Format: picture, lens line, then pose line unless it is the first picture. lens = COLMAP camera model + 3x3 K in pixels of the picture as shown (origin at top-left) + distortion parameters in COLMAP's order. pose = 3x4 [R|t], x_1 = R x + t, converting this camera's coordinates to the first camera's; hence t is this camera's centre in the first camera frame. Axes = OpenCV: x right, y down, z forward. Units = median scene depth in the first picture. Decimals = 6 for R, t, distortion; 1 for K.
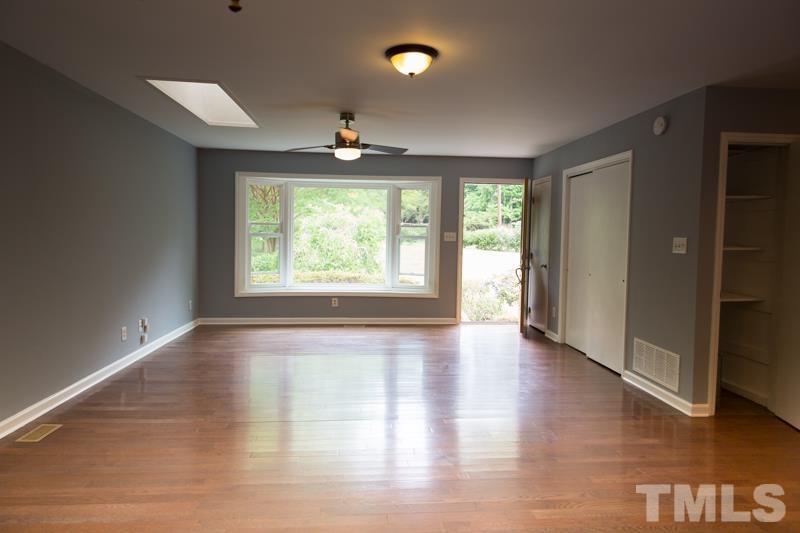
lens RADIAL K [[511.5, 0, 404.1], [0, 511.5, 261.6], [0, 0, 1]] dist [0.006915, 0.004668]
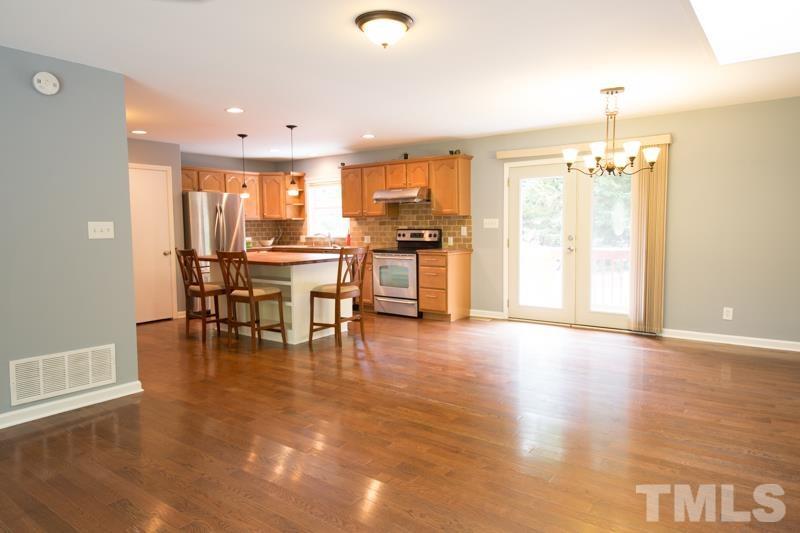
lens RADIAL K [[511.5, 0, 400.8], [0, 511.5, 264.6], [0, 0, 1]] dist [0.006915, 0.004668]
pose [[-0.751627, -0.060880, 0.656773, -0.505434], [0.031015, 0.991368, 0.127390, -0.072651], [-0.658859, 0.116119, -0.743250, 1.368318]]
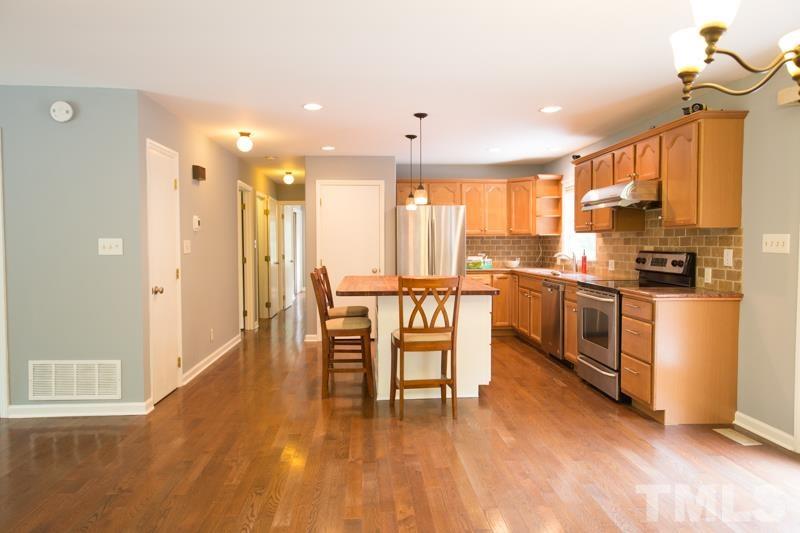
lens RADIAL K [[511.5, 0, 403.1], [0, 511.5, 264.2], [0, 0, 1]] dist [0.006915, 0.004668]
pose [[0.002573, -0.059443, 0.998228, -0.424678], [0.051598, 0.996910, 0.059231, -0.027696], [-0.998665, 0.051354, 0.005632, 0.459869]]
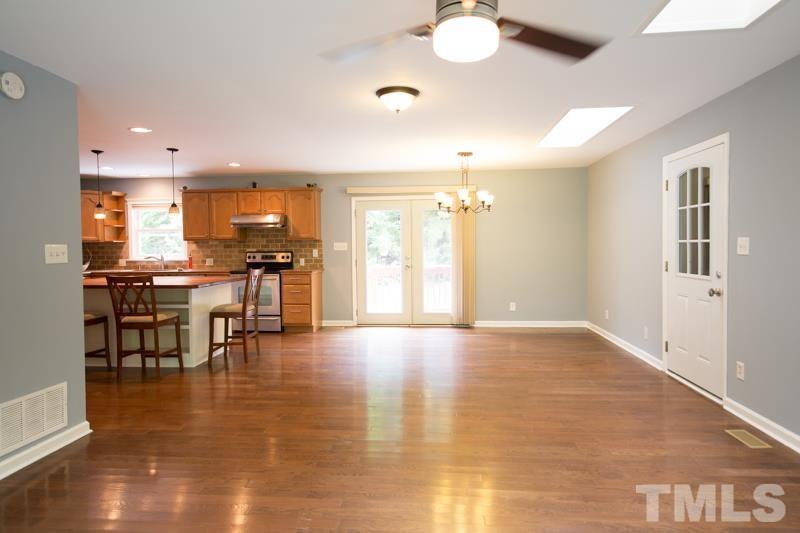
lens RADIAL K [[470.0, 0, 402.1], [0, 470.0, 261.8], [0, 0, 1]] dist [0.009486, -0.000797]
pose [[-0.986028, -0.014229, 0.165973, -0.148182], [0.000607, 0.996032, 0.088998, -0.088190], [-0.166580, 0.087855, -0.982106, 1.692799]]
